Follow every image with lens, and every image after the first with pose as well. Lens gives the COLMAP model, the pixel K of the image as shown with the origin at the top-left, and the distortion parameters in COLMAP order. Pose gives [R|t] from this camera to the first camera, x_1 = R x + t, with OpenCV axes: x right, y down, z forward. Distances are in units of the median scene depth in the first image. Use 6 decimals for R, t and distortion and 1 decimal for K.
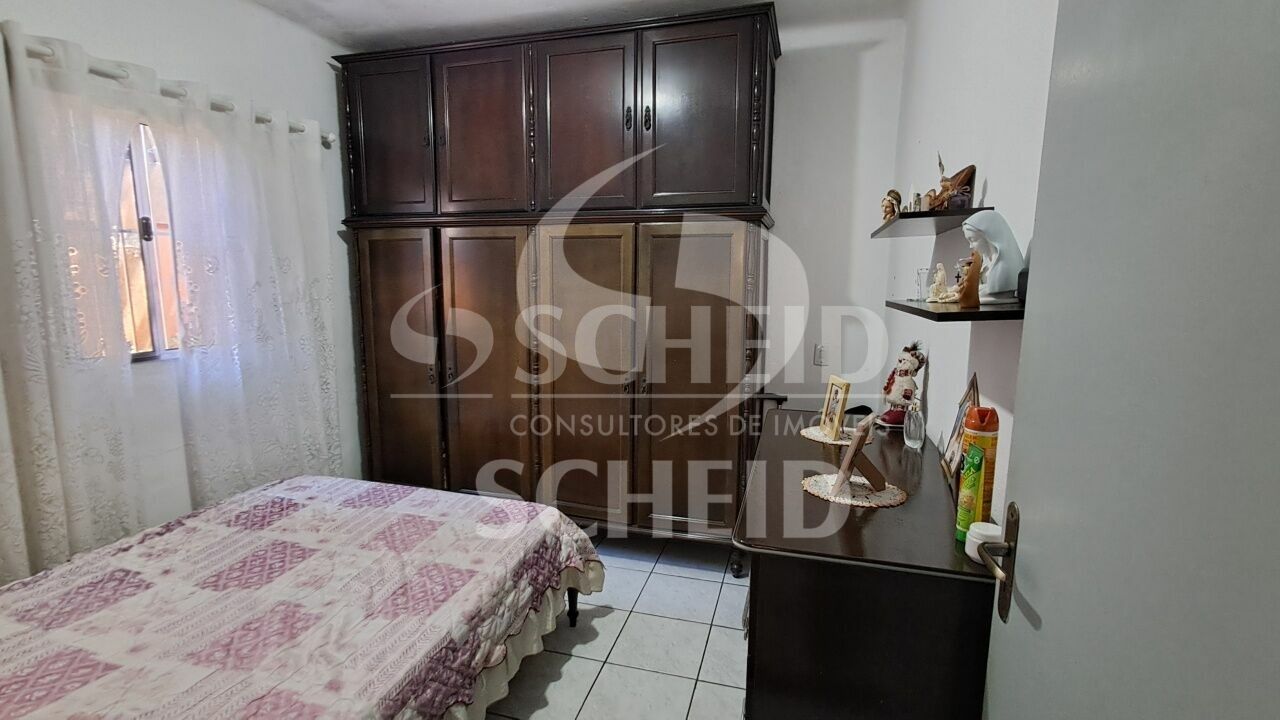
lens RADIAL K [[588.9, 0, 630.6], [0, 588.9, 362.9], [0, 0, 1]] dist [0.011090, -0.000124]
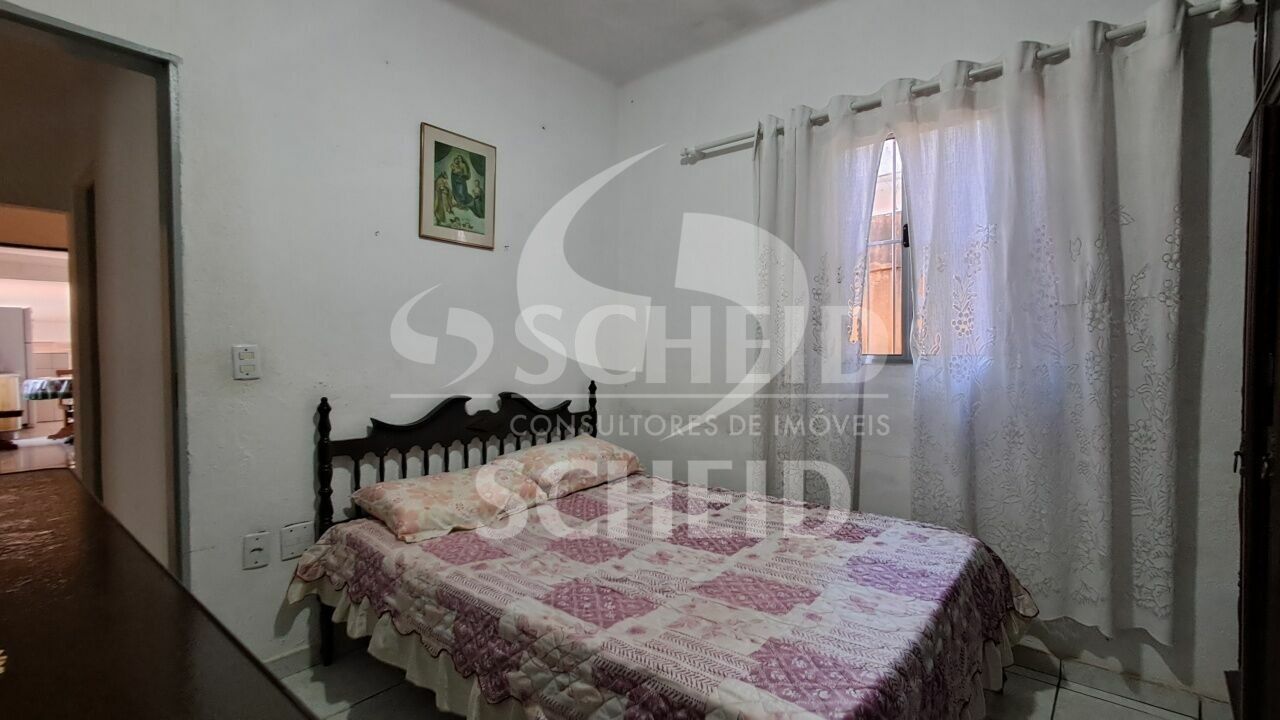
lens RADIAL K [[588.9, 0, 636.2], [0, 588.9, 363.2], [0, 0, 1]] dist [0.011090, -0.000124]
pose [[-0.419160, 0.020499, -0.907681, 0.336357], [-0.127537, 0.988503, 0.081221, -0.032812], [0.898910, 0.149808, -0.411727, 1.121238]]
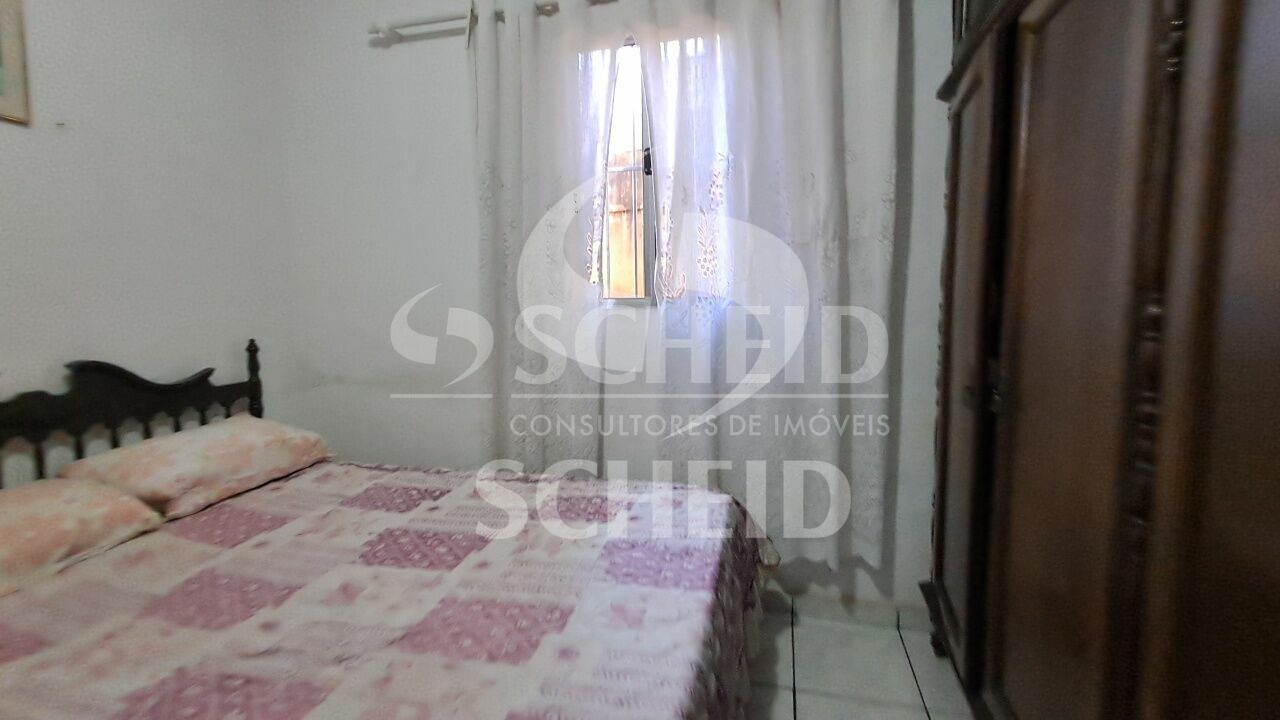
lens RADIAL K [[588.9, 0, 634.1], [0, 588.9, 364.1], [0, 0, 1]] dist [0.011090, -0.000124]
pose [[0.013992, 0.100557, -0.994833, 0.108612], [-0.133144, 0.986258, 0.097818, -0.005886], [0.990998, 0.131088, 0.027189, 1.079193]]
